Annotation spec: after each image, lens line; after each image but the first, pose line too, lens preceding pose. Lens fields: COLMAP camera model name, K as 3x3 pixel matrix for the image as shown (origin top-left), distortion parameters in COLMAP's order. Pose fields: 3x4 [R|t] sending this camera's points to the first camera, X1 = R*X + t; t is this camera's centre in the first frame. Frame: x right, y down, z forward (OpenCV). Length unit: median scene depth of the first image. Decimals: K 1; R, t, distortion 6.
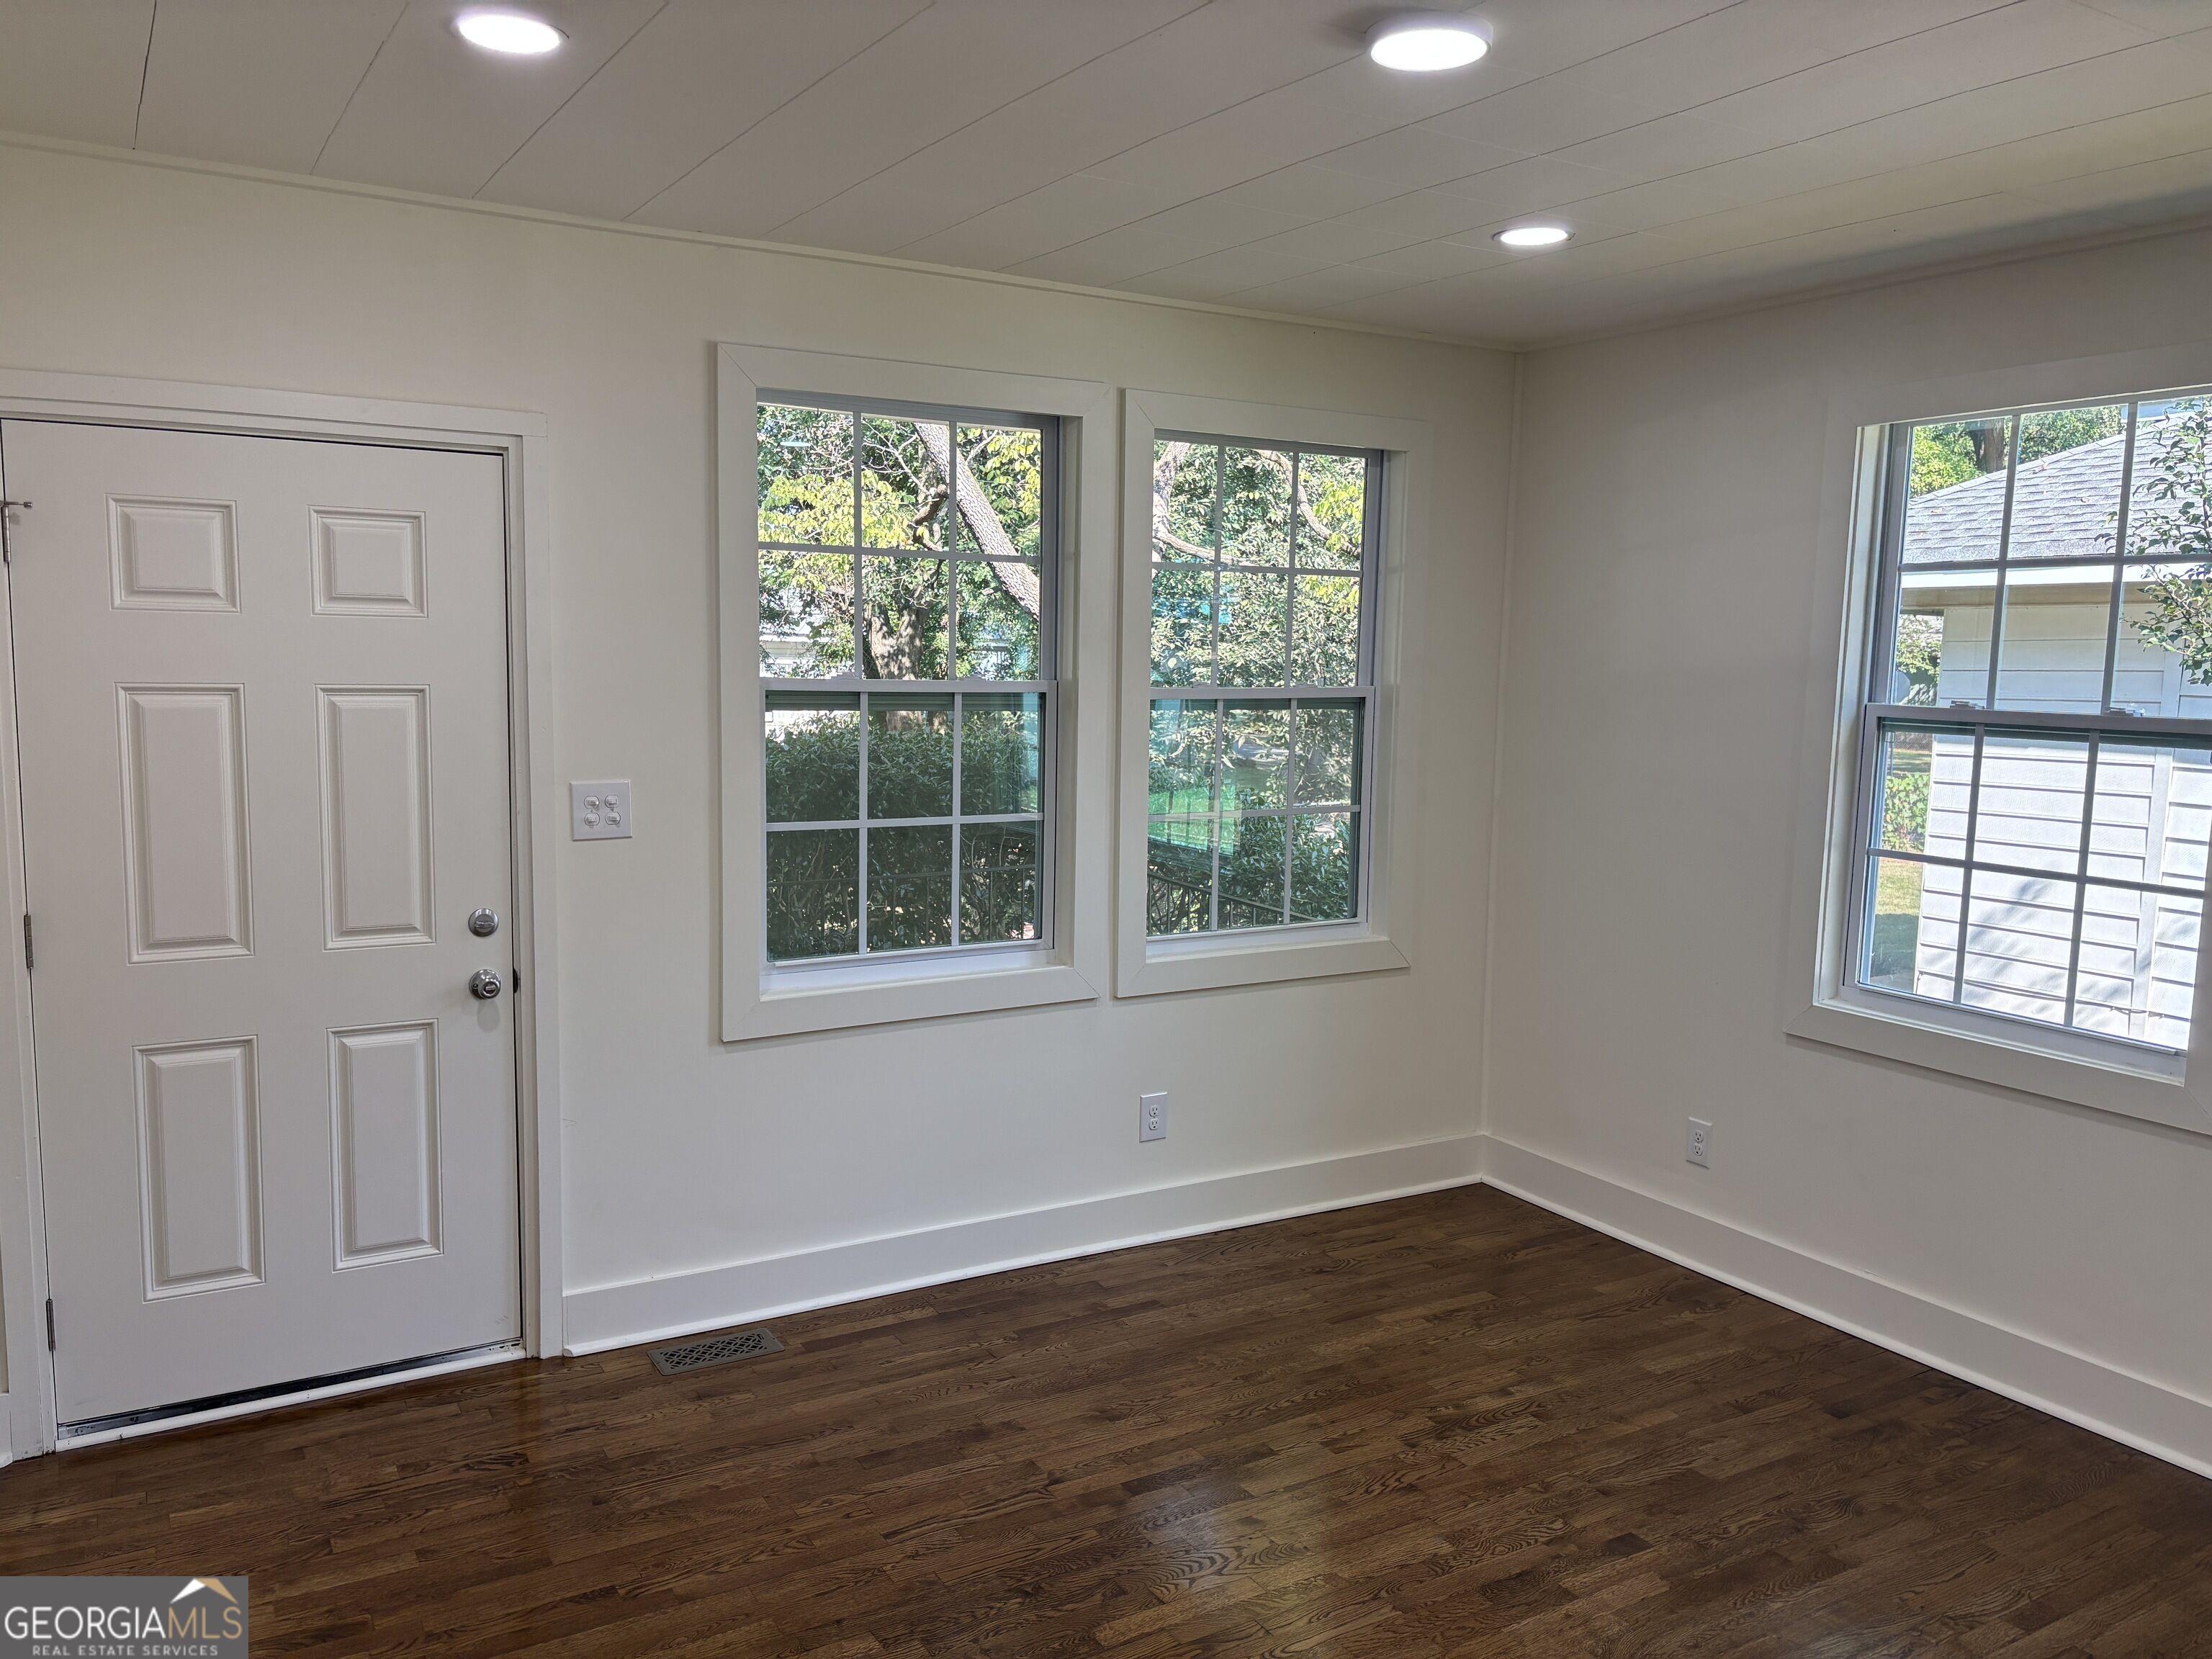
lens RADIAL K [[1663.4, 0, 1110.7], [0, 1663.4, 832.0], [0, 0, 1]] dist [0.029798, -0.006404]
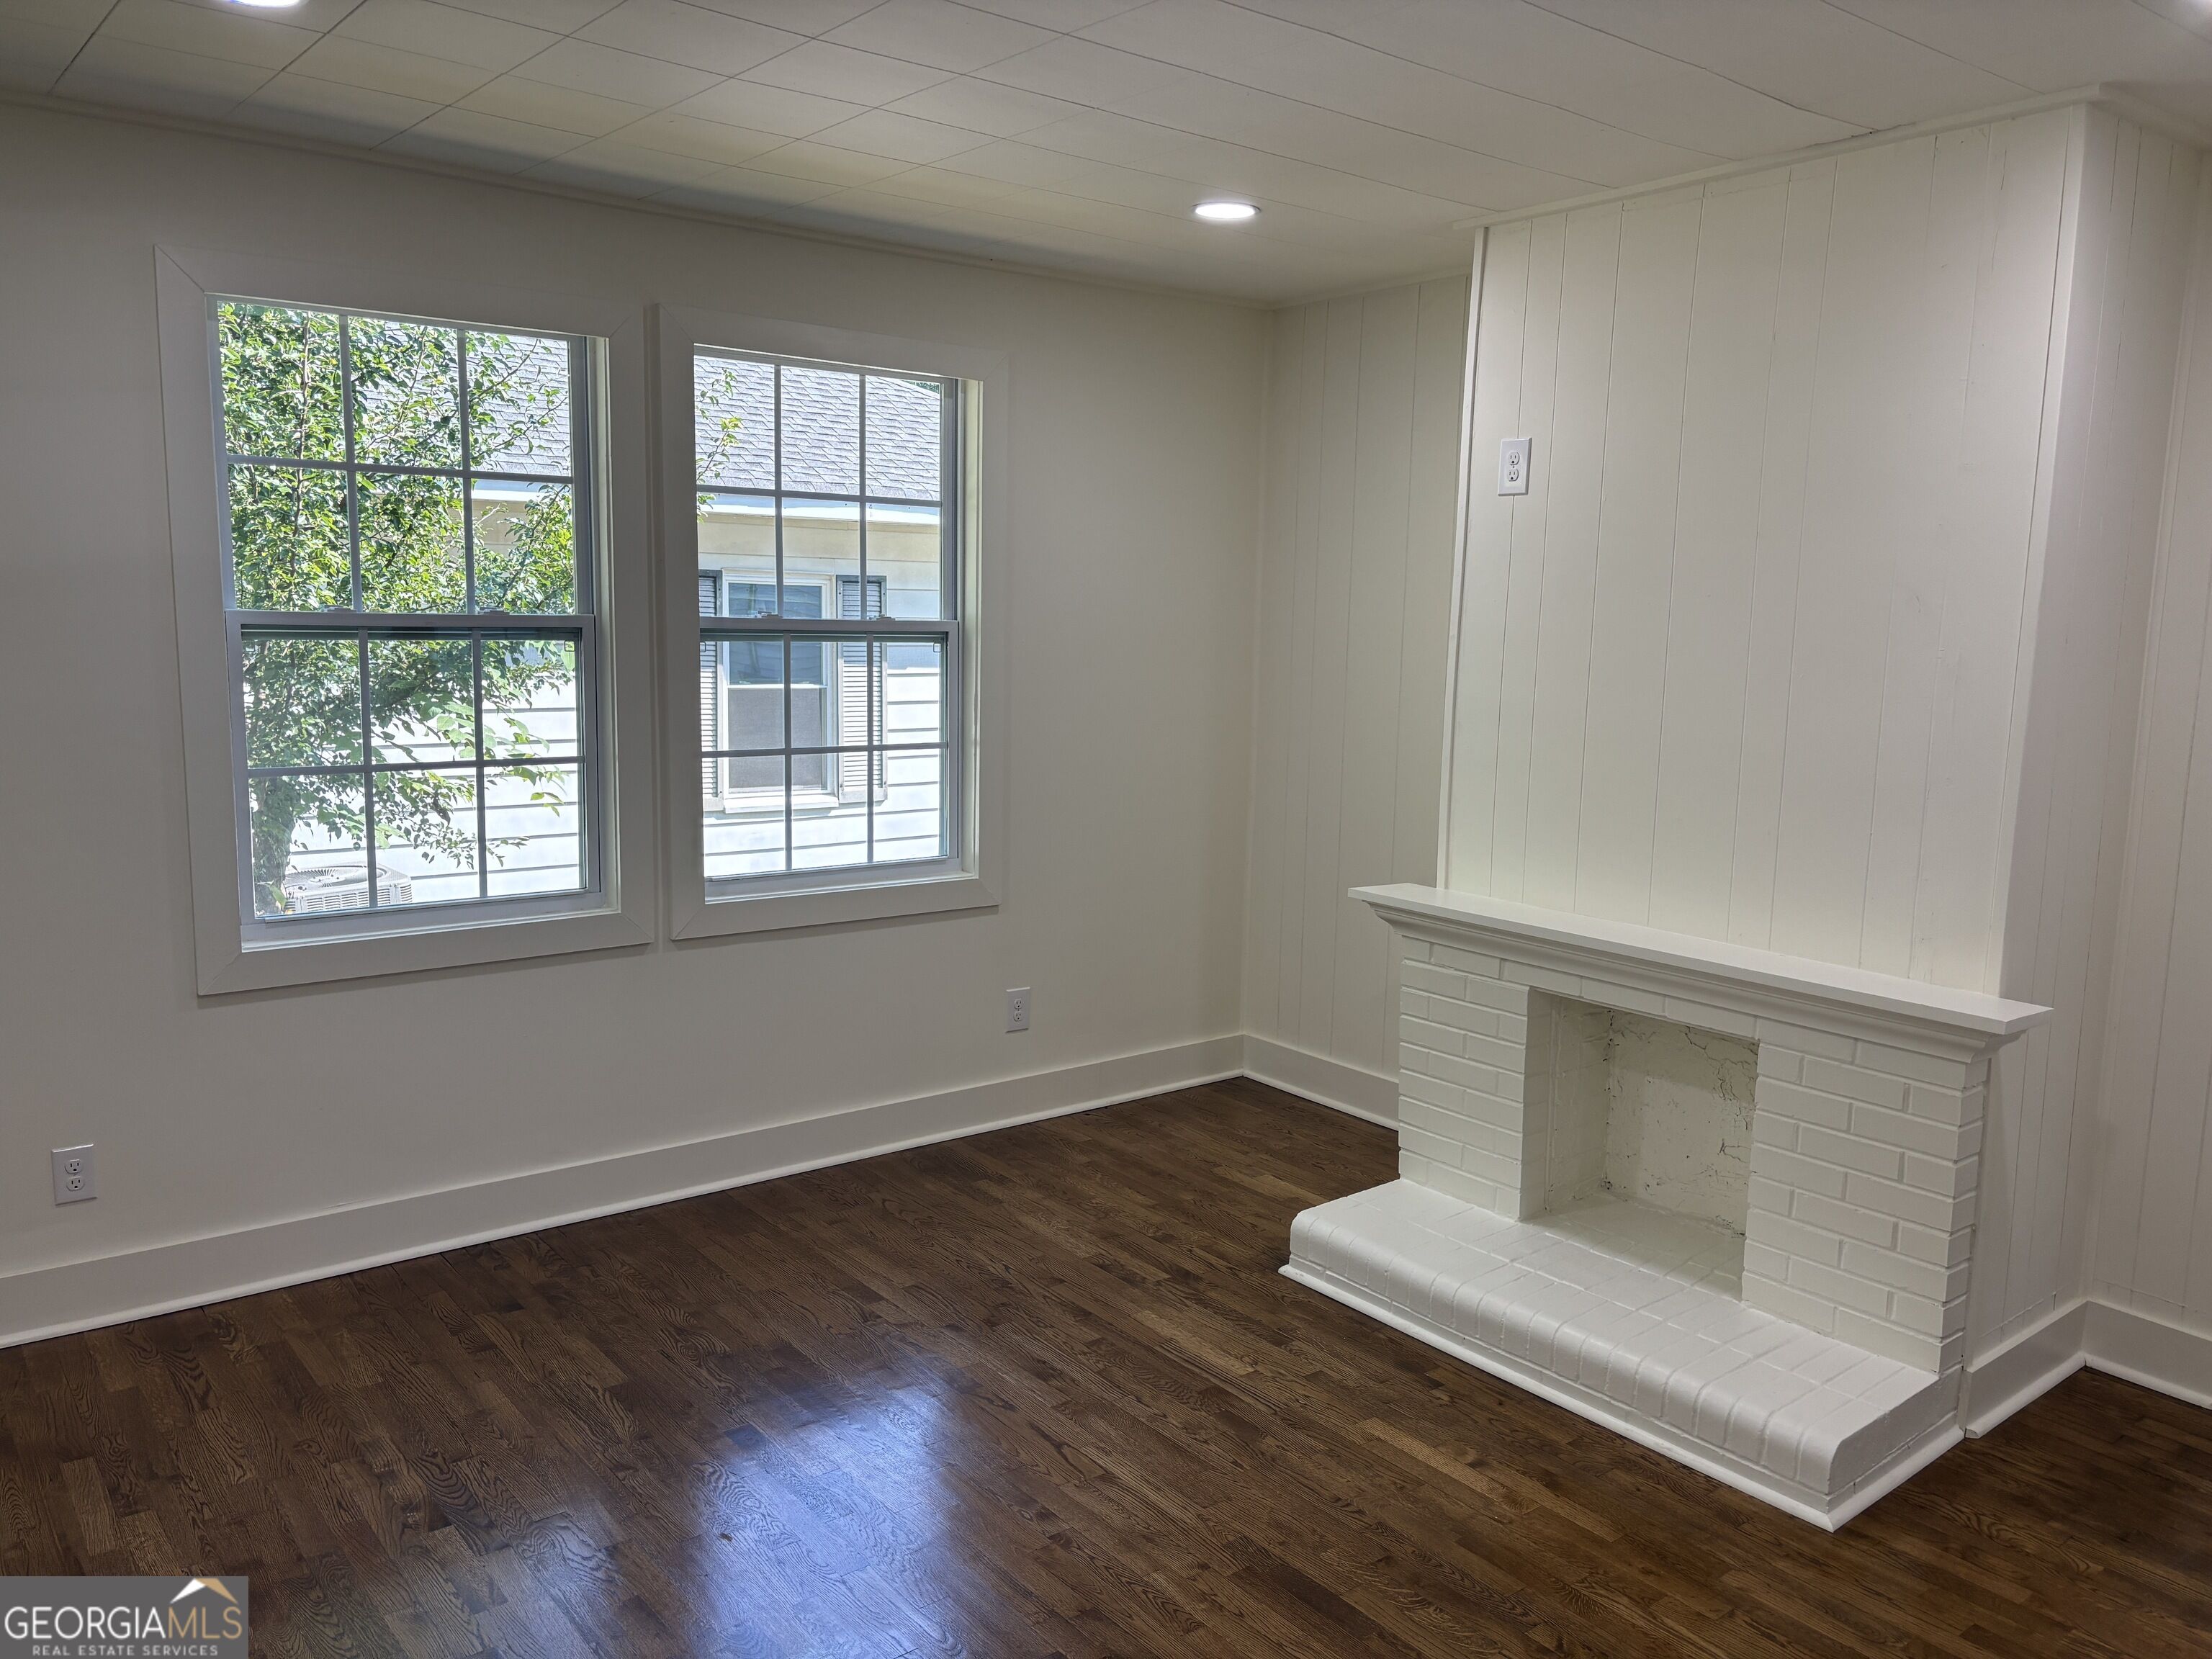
lens RADIAL K [[1663.4, 0, 1113.3], [0, 1663.4, 832.5], [0, 0, 1]] dist [0.029798, -0.006404]
pose [[-0.134853, -0.158153, 0.978163, -0.574569], [0.082396, 0.981971, 0.170128, -0.082199], [-0.987434, 0.103539, -0.119390, 0.737671]]
